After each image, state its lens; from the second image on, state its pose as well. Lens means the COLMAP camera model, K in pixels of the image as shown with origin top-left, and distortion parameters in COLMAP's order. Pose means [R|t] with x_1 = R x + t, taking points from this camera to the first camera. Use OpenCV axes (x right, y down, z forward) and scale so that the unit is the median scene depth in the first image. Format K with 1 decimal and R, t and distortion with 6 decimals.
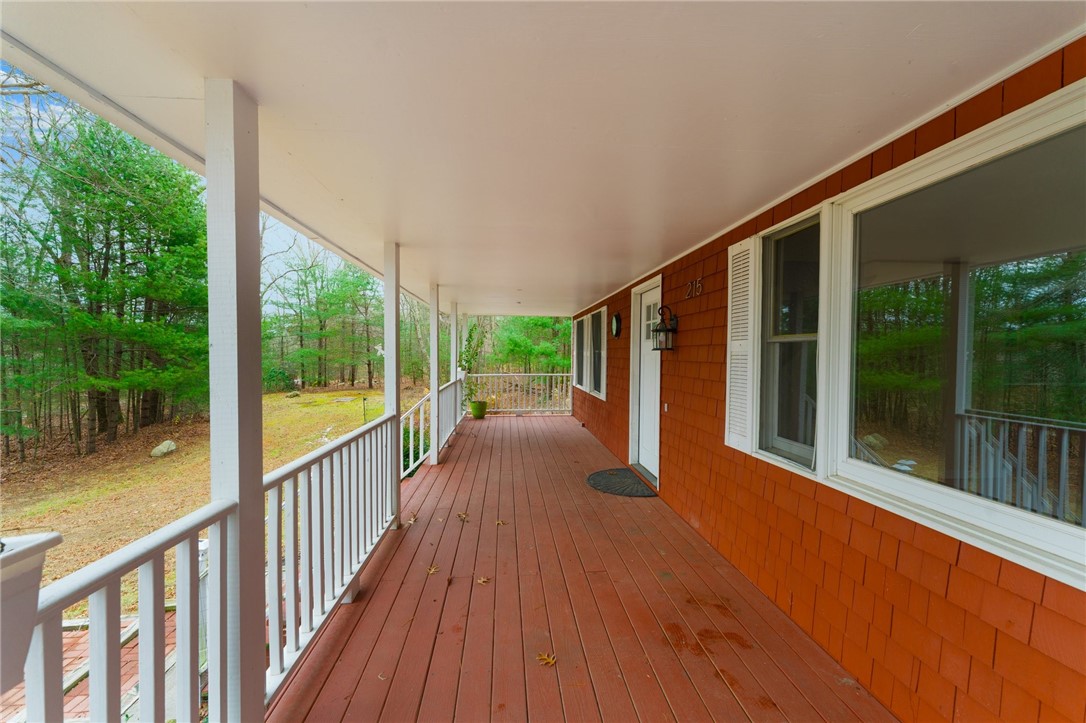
lens RADIAL K [[434.9, 0, 546.2], [0, 434.9, 352.3], [0, 0, 1]] dist [-0.000856, 0.000240]
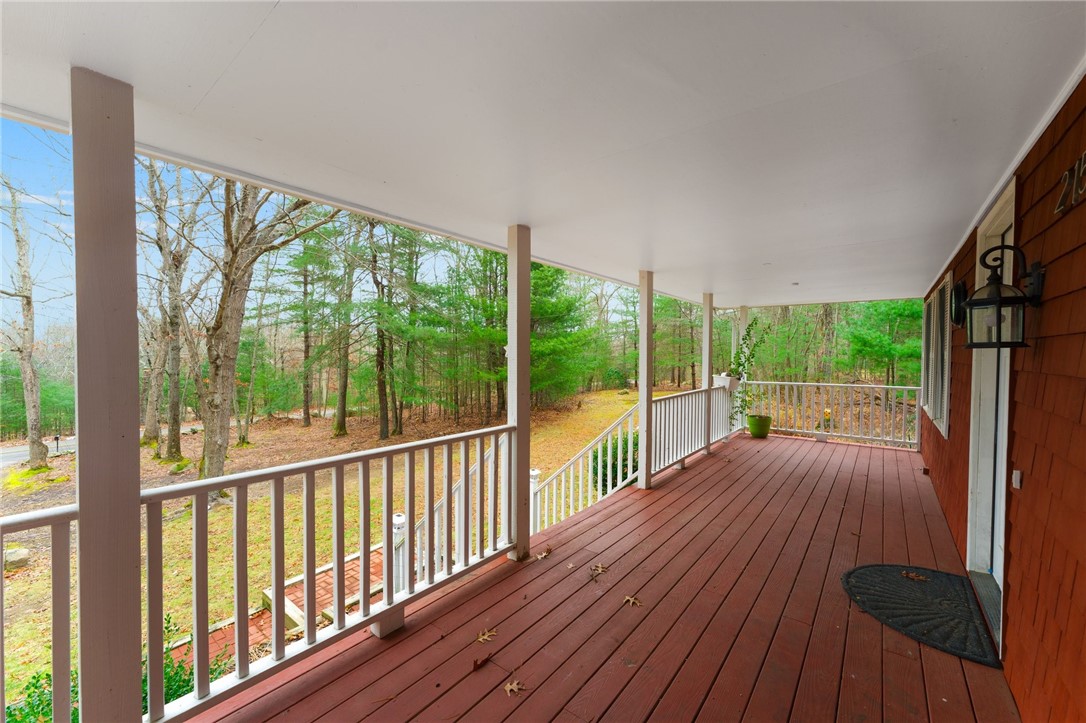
lens RADIAL K [[434.9, 0, 546.2], [0, 434.9, 352.3], [0, 0, 1]] dist [-0.000856, 0.000240]
pose [[0.722152, -0.001709, -0.691732, 0.136114], [-0.001299, 0.999992, -0.003827, 0.002072], [0.691733, 0.003662, 0.722144, 0.205832]]
